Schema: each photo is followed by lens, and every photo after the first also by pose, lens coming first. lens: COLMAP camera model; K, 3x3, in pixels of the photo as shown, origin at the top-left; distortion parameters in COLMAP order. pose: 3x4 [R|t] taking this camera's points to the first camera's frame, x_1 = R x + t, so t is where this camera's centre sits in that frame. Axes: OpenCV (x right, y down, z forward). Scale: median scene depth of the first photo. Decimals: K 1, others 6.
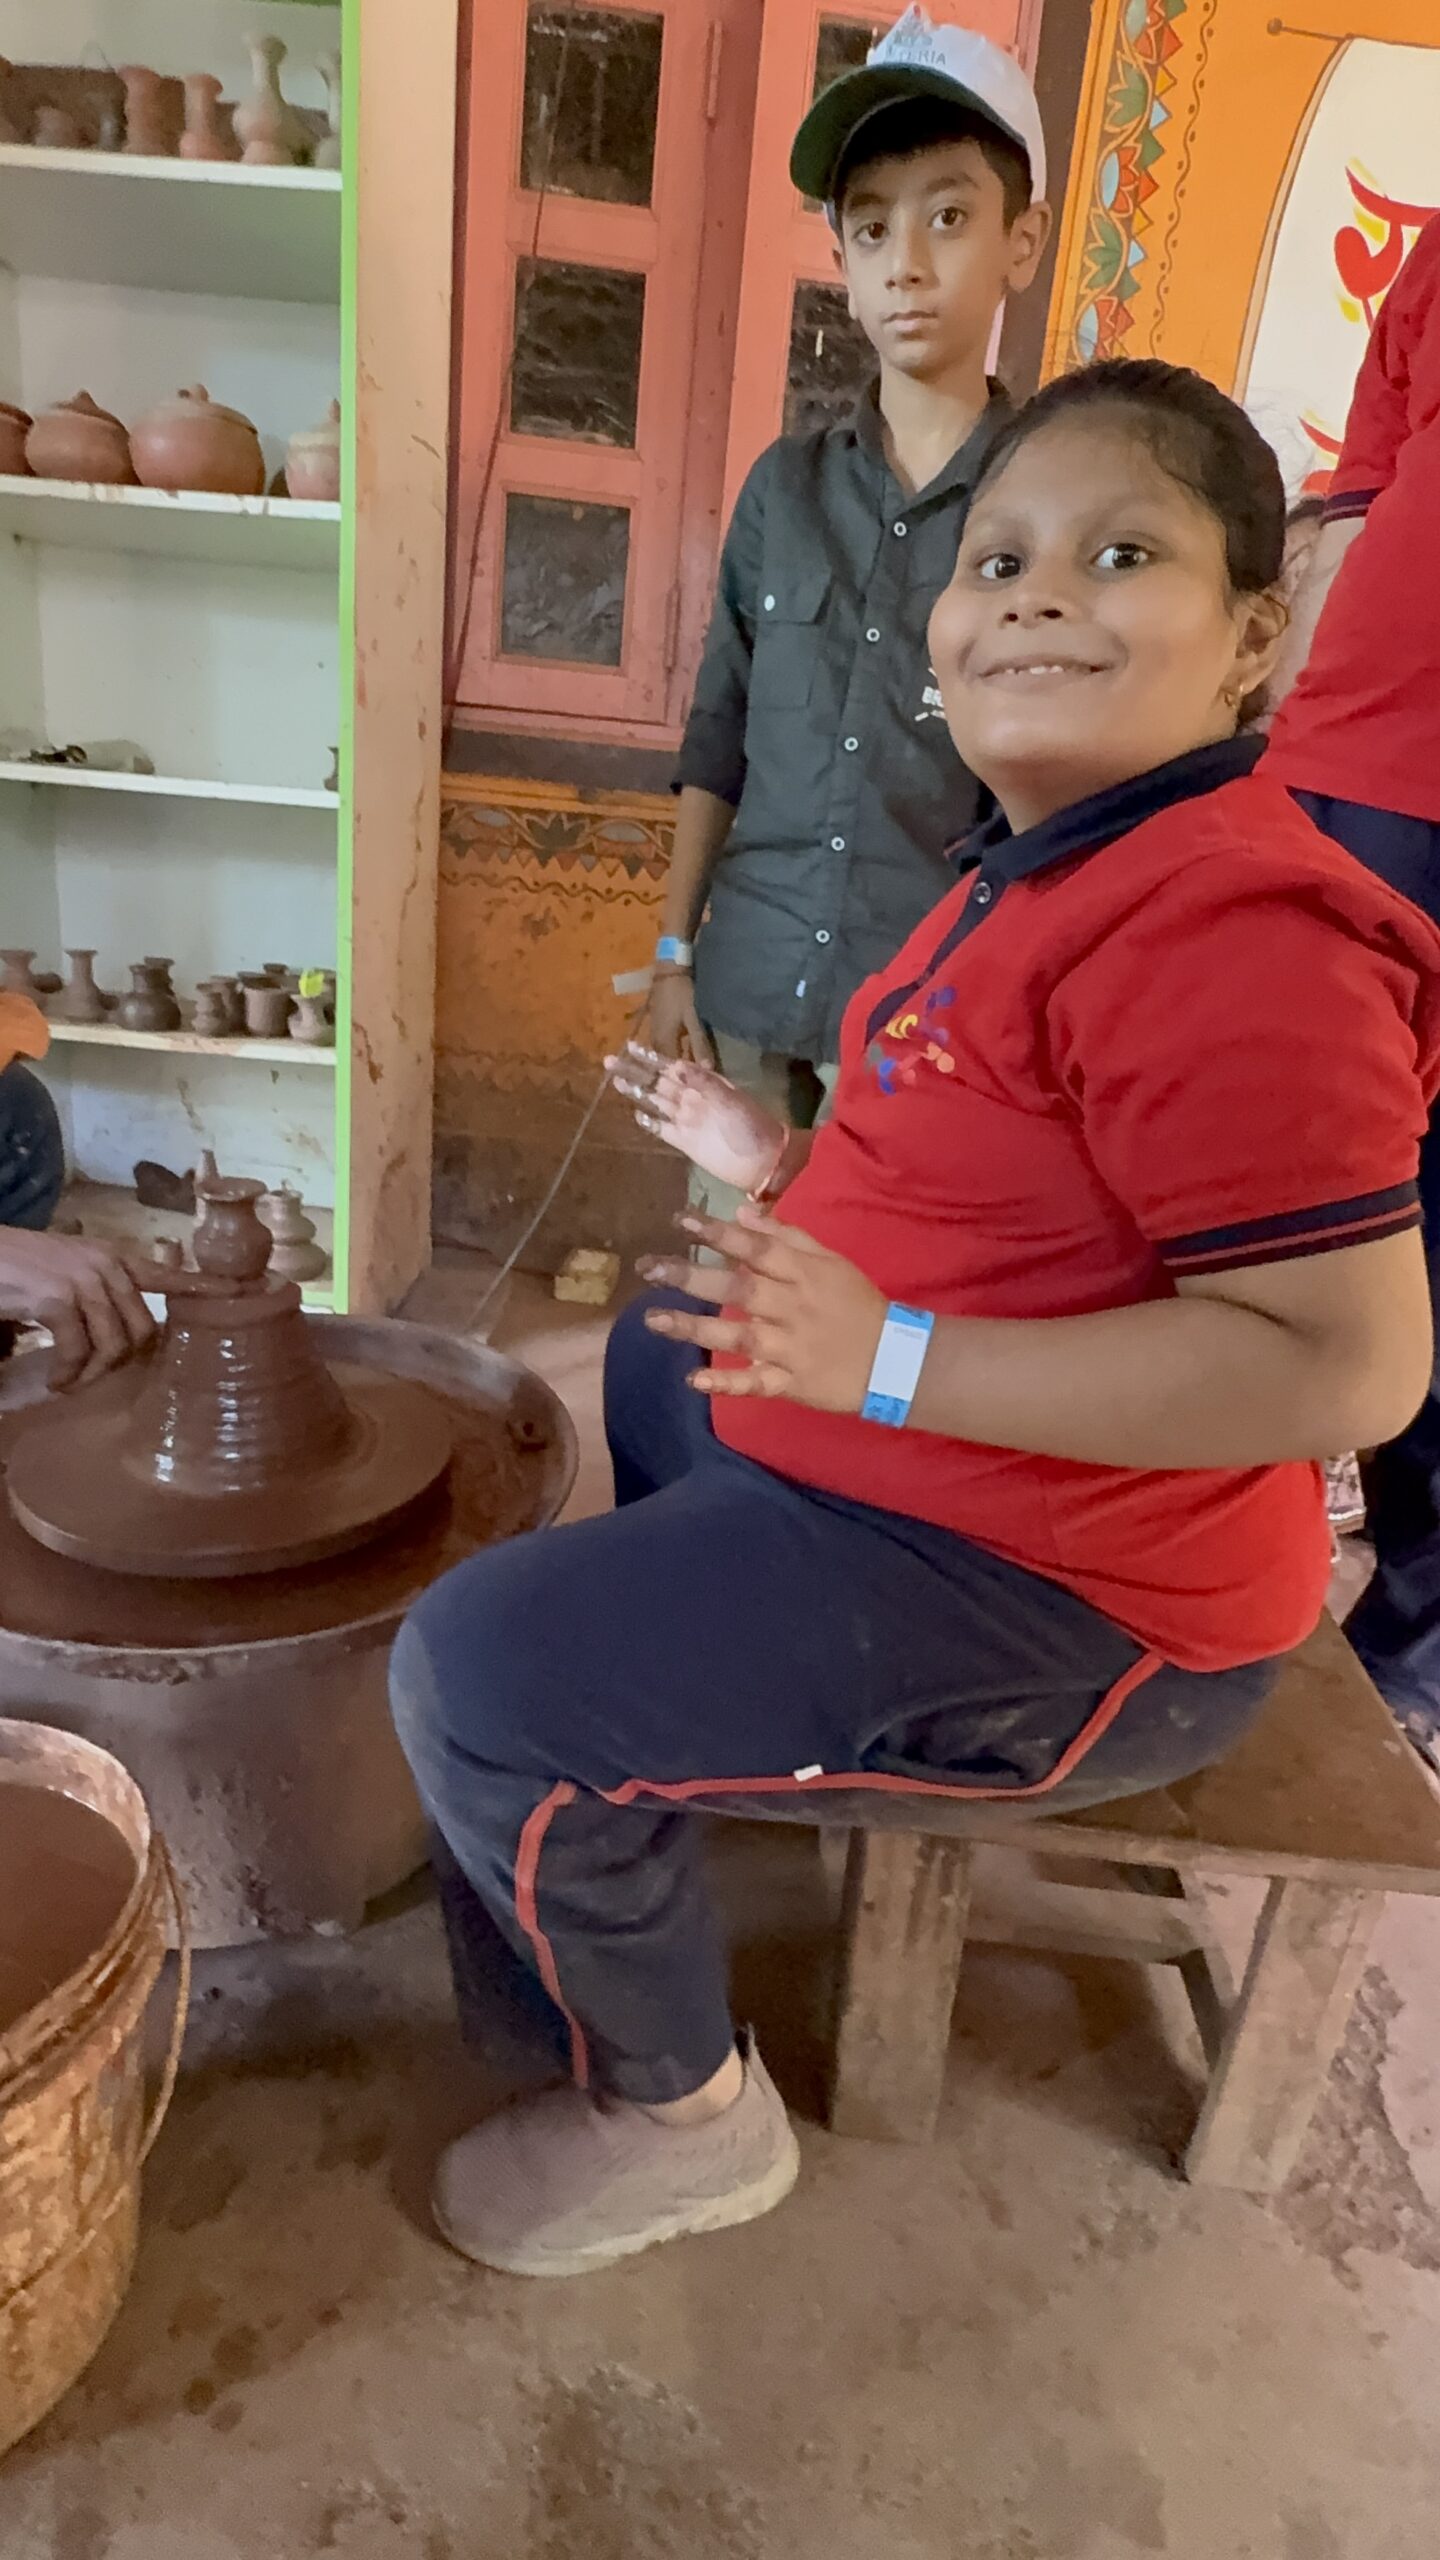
lens RADIAL K [[1336.2, 0, 720.0], [0, 1336.2, 1280.0], [0, 0, 1]] dist [-0.003173, -0.000136]
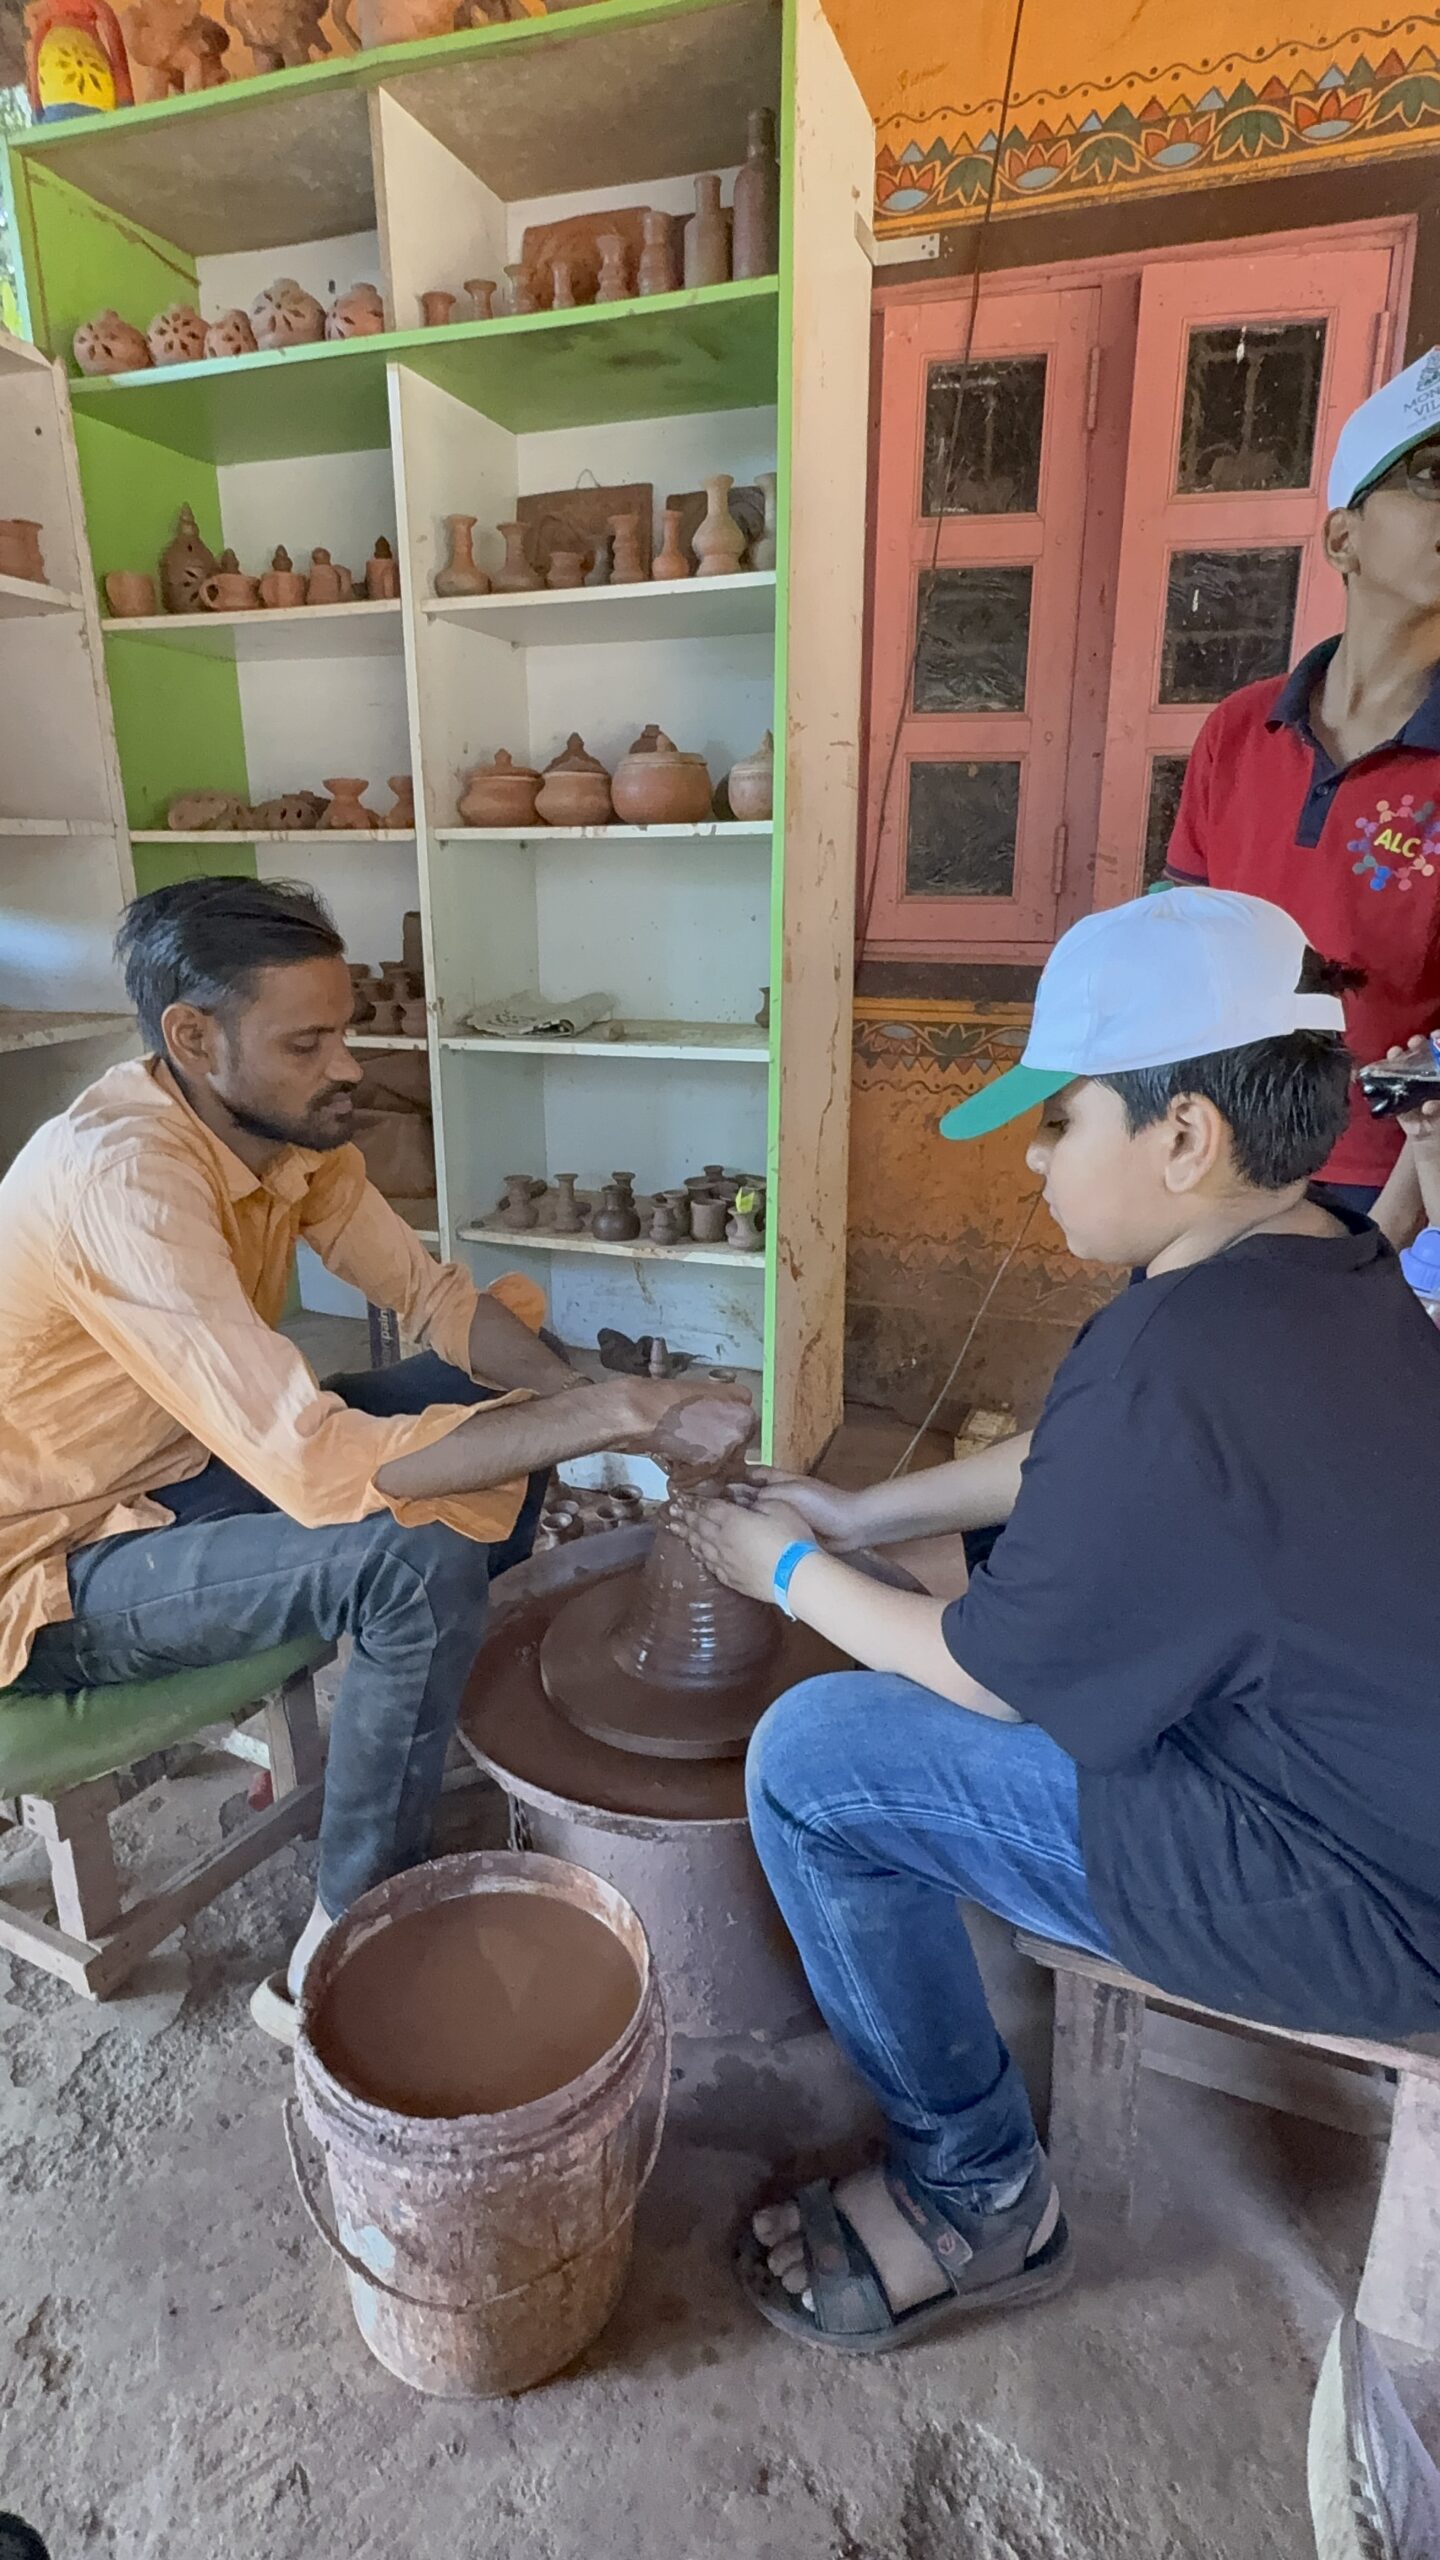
lens RADIAL K [[1354.6, 0, 720.0], [0, 1354.6, 1280.0], [0, 0, 1]] dist [0.002571, 0.000233]
pose [[0.953867, -0.006776, -0.300152, 0.032491], [-0.009668, 0.998534, -0.053266, -0.083402], [0.300073, 0.053710, 0.952403, -0.144790]]
